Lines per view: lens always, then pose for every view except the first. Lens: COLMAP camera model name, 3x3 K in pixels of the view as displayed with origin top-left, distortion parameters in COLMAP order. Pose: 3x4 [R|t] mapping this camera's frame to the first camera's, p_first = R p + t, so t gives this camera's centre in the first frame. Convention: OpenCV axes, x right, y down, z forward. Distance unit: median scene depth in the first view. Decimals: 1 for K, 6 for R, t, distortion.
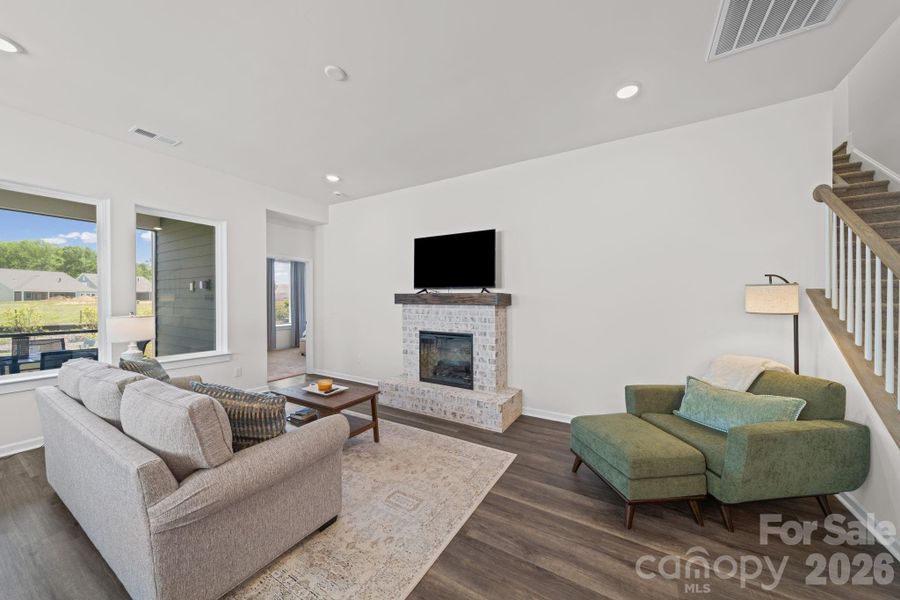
lens RADIAL K [[322.0, 0, 450.7], [0, 322.0, 313.5], [0, 0, 1]] dist [0.005870, 0.000198]
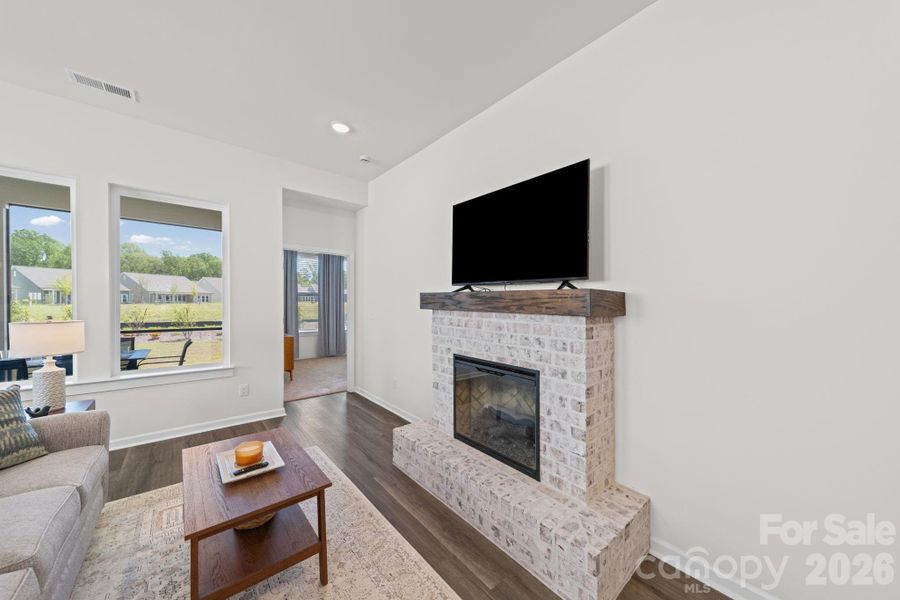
lens RADIAL K [[322.0, 0, 447.5], [0, 322.0, 305.8], [0, 0, 1]] dist [0.005870, 0.000198]
pose [[0.947055, 0.011297, -0.320871, 0.089657], [-0.021956, 0.999320, -0.029621, -0.019864], [0.320319, 0.035098, 0.946659, 0.450628]]
